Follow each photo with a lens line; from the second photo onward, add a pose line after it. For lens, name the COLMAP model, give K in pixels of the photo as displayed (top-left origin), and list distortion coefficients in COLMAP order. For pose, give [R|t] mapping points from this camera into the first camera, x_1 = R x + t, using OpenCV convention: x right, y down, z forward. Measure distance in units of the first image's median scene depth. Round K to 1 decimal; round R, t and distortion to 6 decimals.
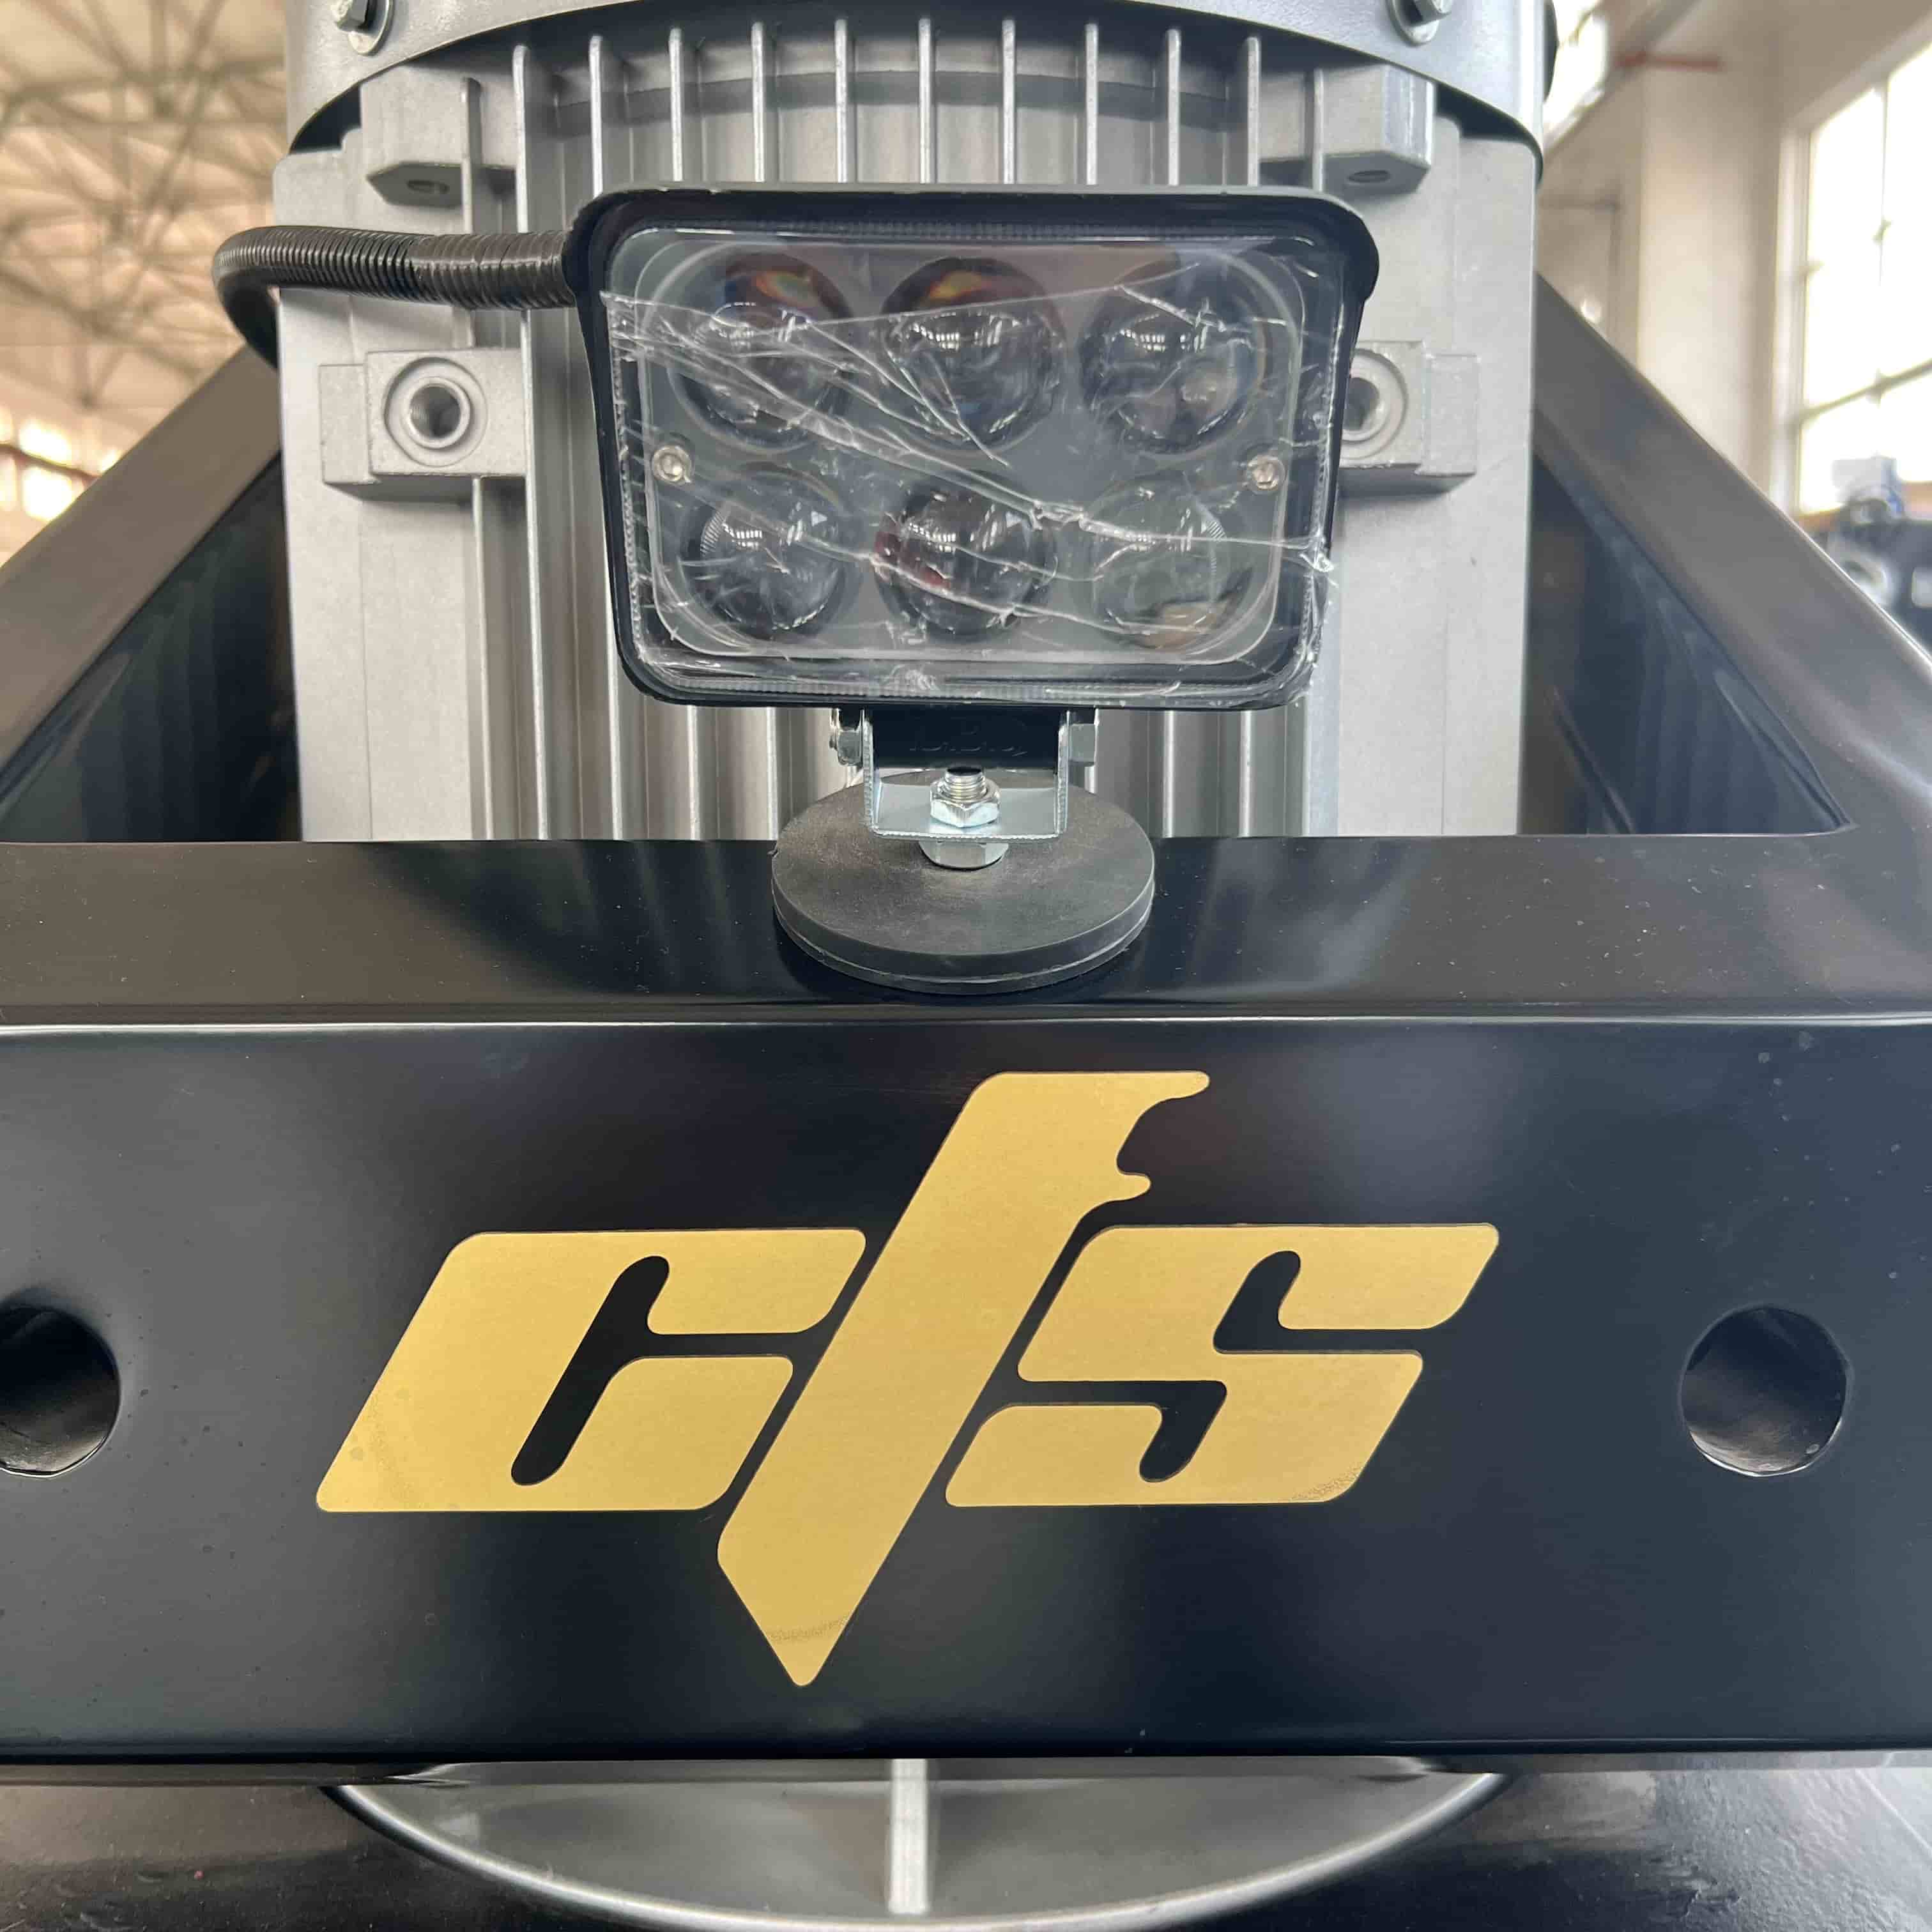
lens RADIAL K [[1961.6, 0, 971.6], [0, 1961.6, 923.8], [0, 0, 1]] dist [0.124892, -0.230888]
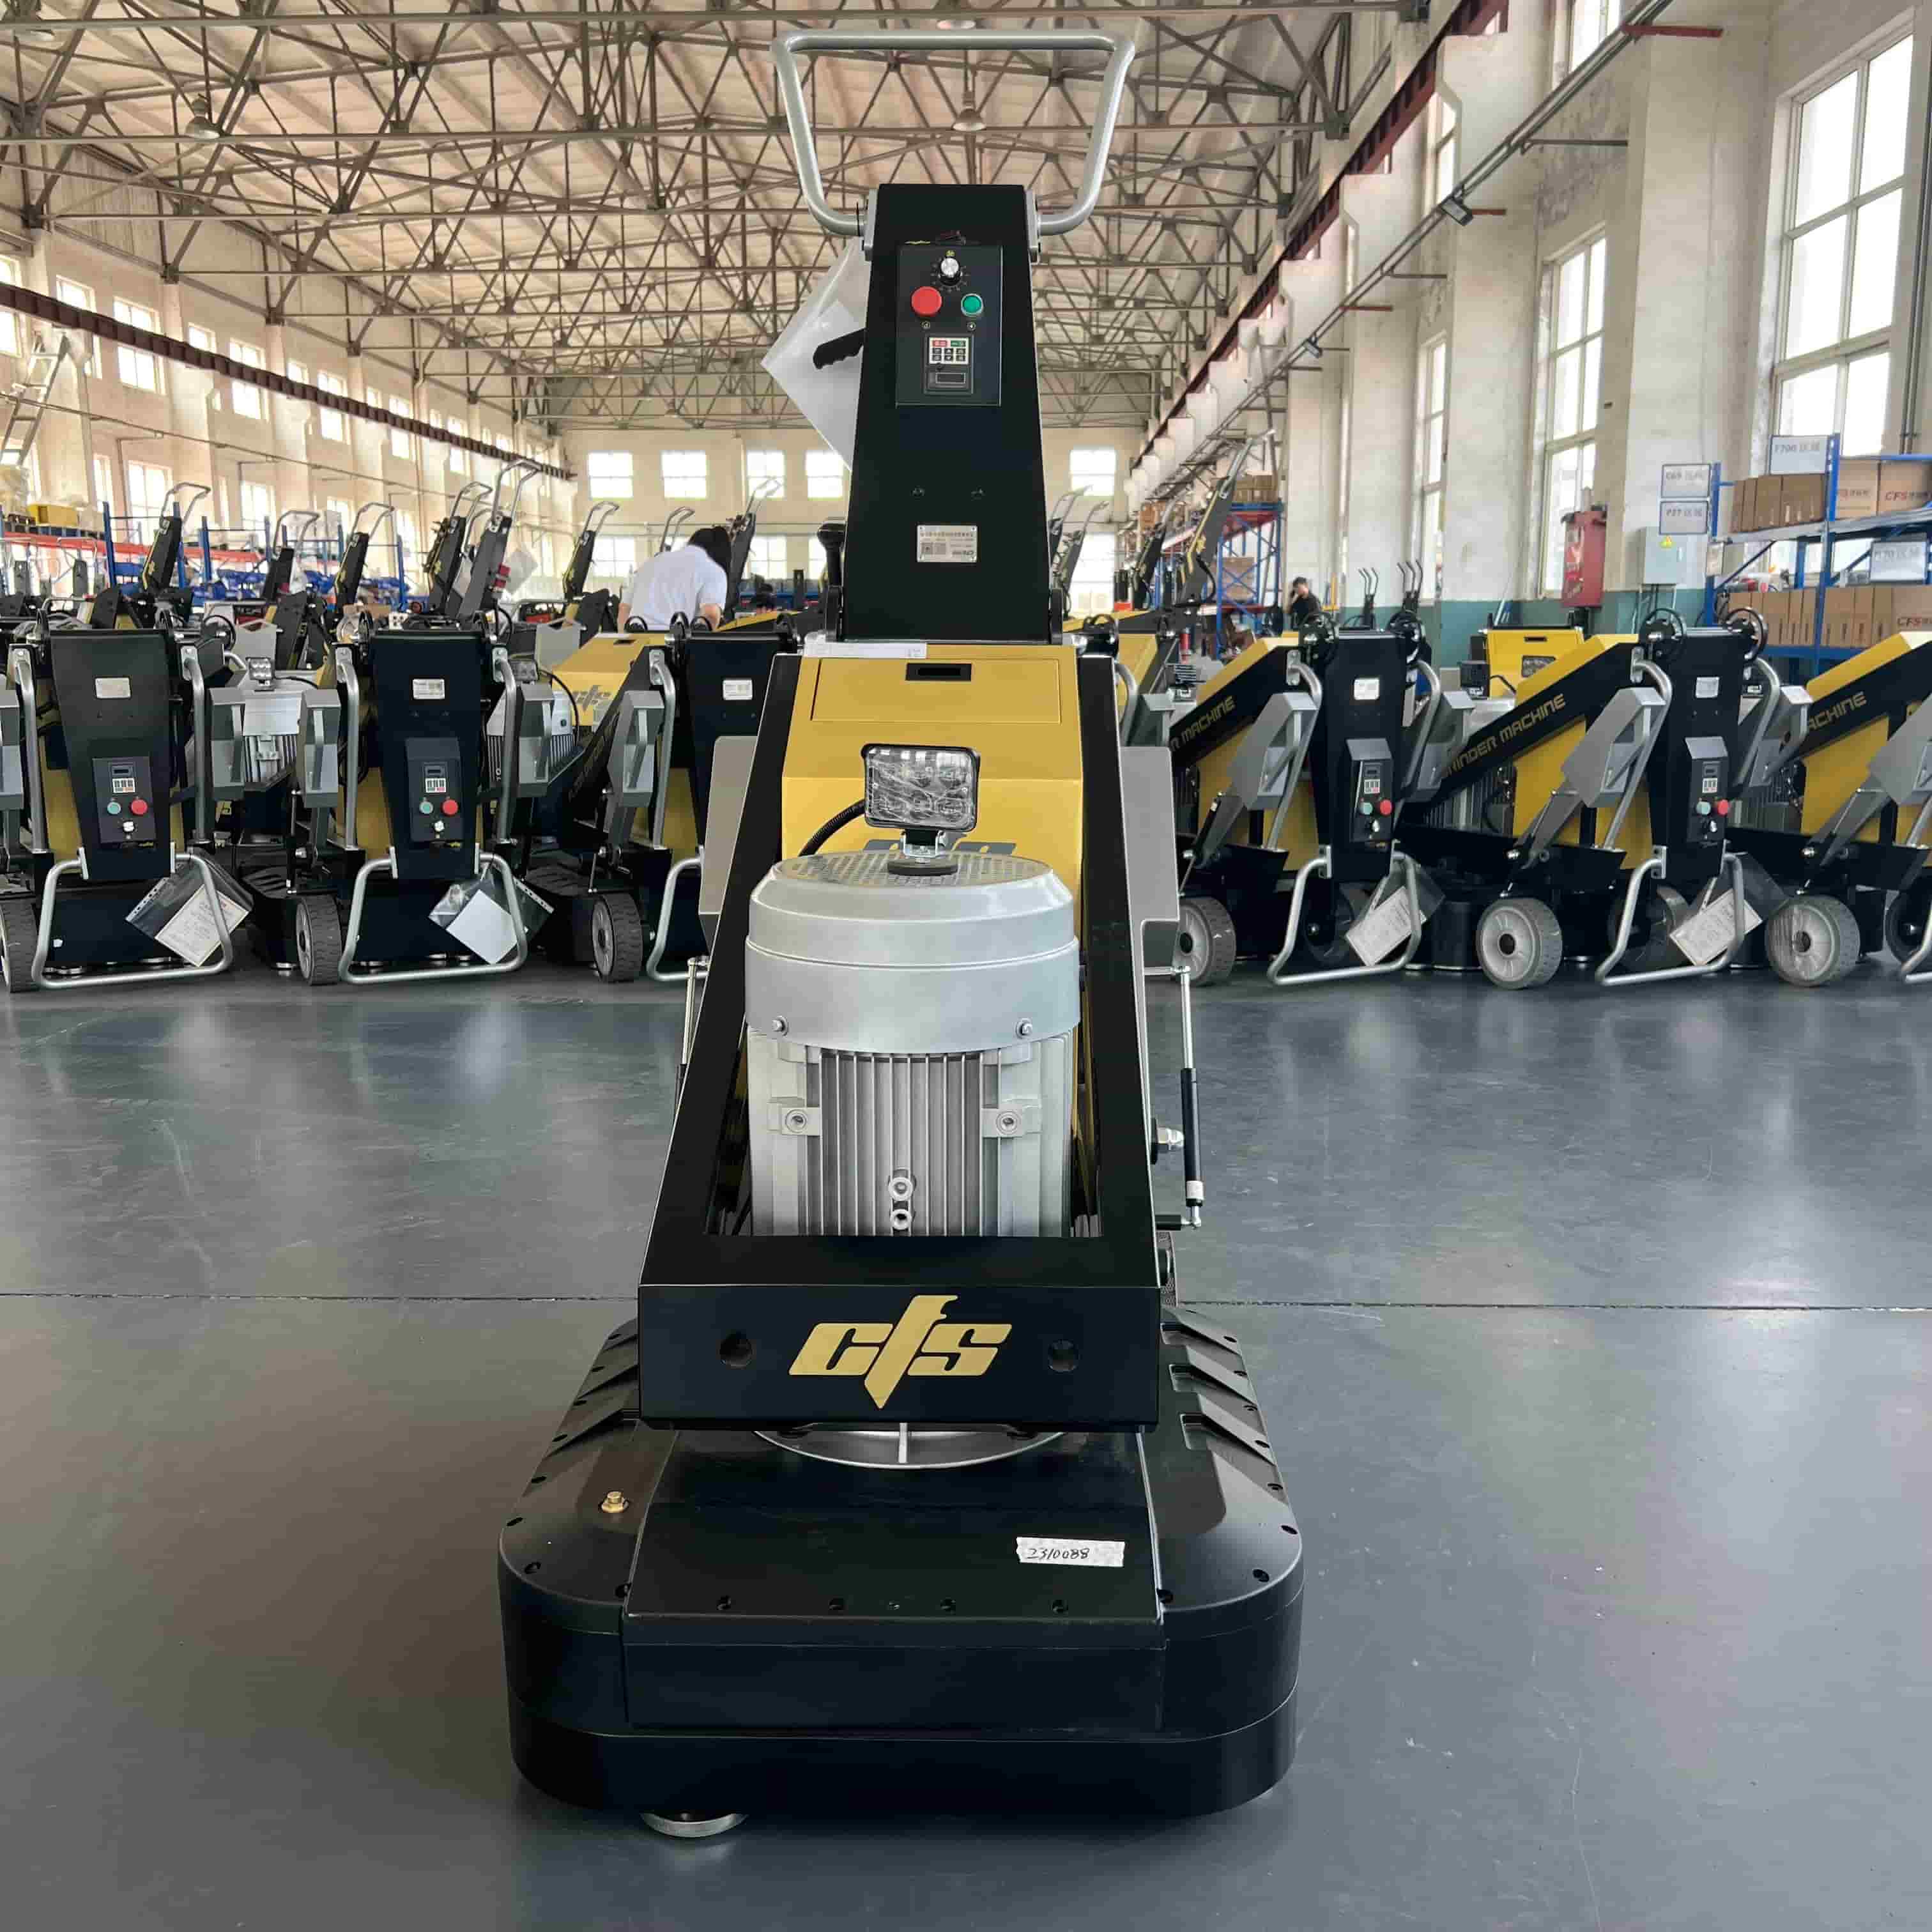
lens RADIAL K [[2004.5, 0, 983.1], [0, 2004.5, 889.7], [0, 0, 1]] dist [0.063699, -0.113451]
pose [[0.999680, 0.009151, -0.023575, 0.304576], [-0.007572, 0.997778, 0.066188, -1.364993], [0.024128, -0.065988, 0.997529, -4.296699]]
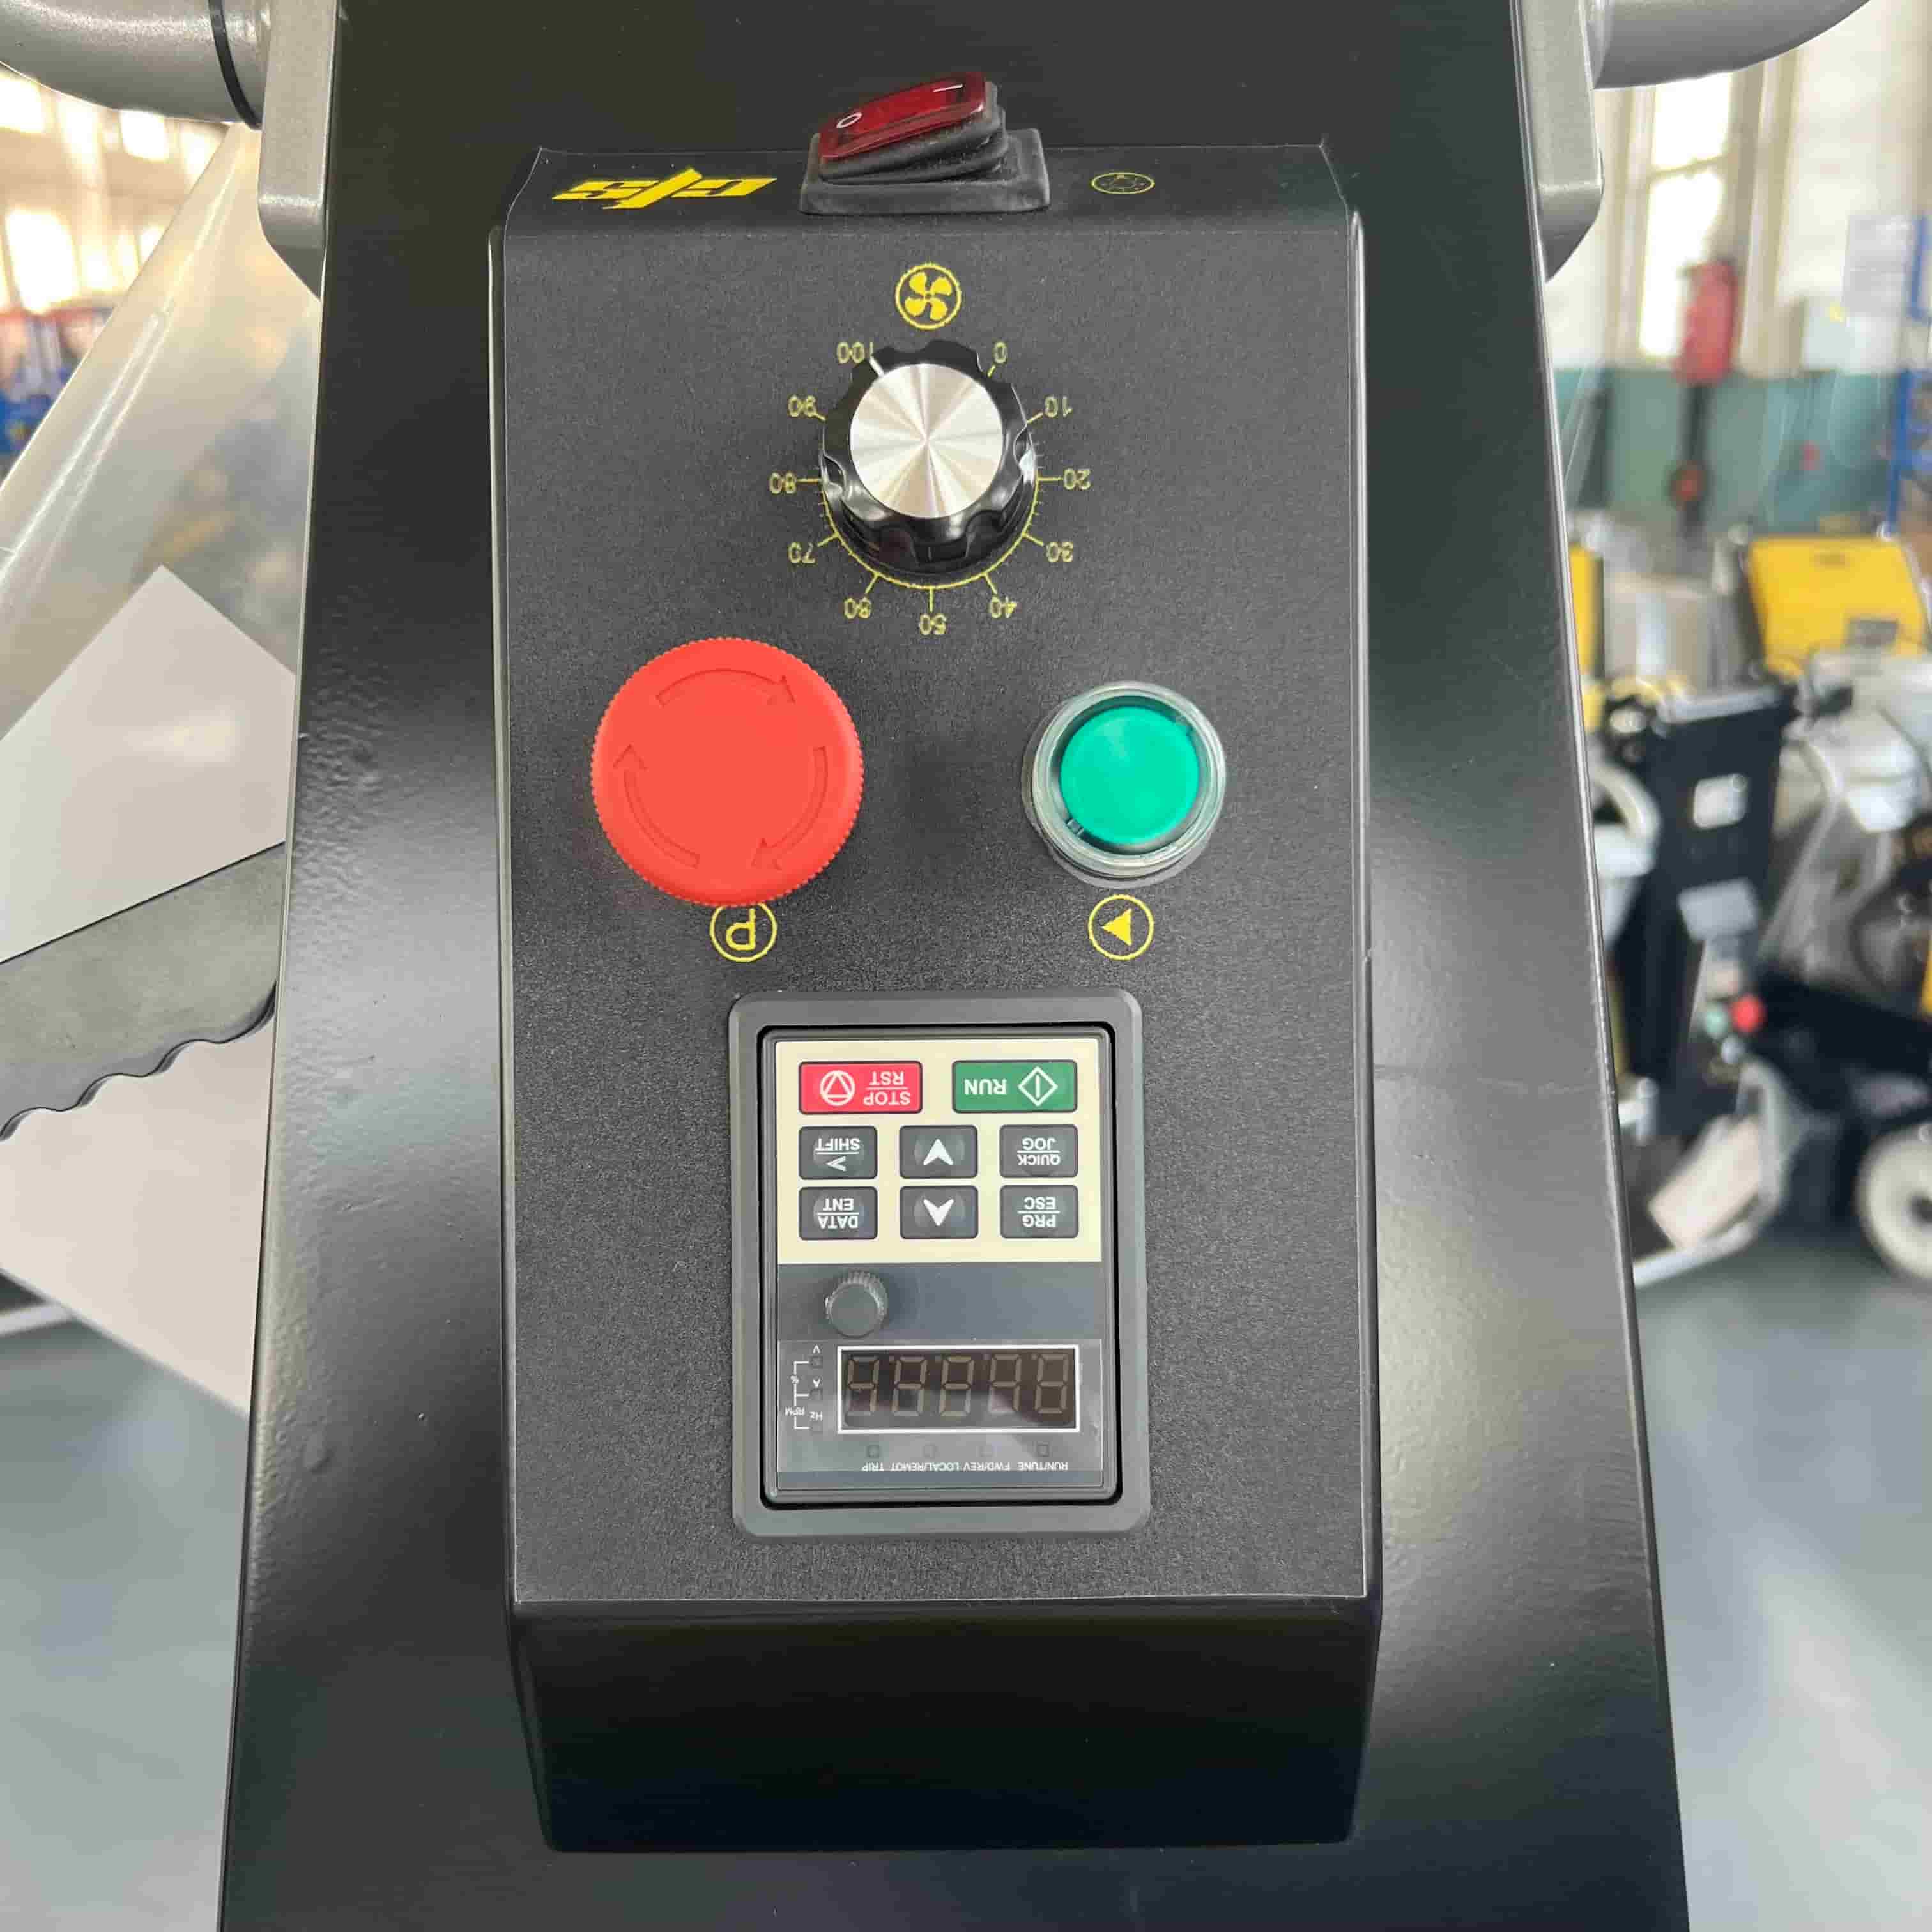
lens RADIAL K [[2004.5, 0, 983.1], [0, 2004.5, 889.7], [0, 0, 1]] dist [0.063699, -0.113451]
pose [[0.999437, -0.010983, -0.031713, -0.005218], [0.016859, 0.981360, 0.191435, -3.398262], [0.029019, -0.191862, 0.980993, 3.367936]]
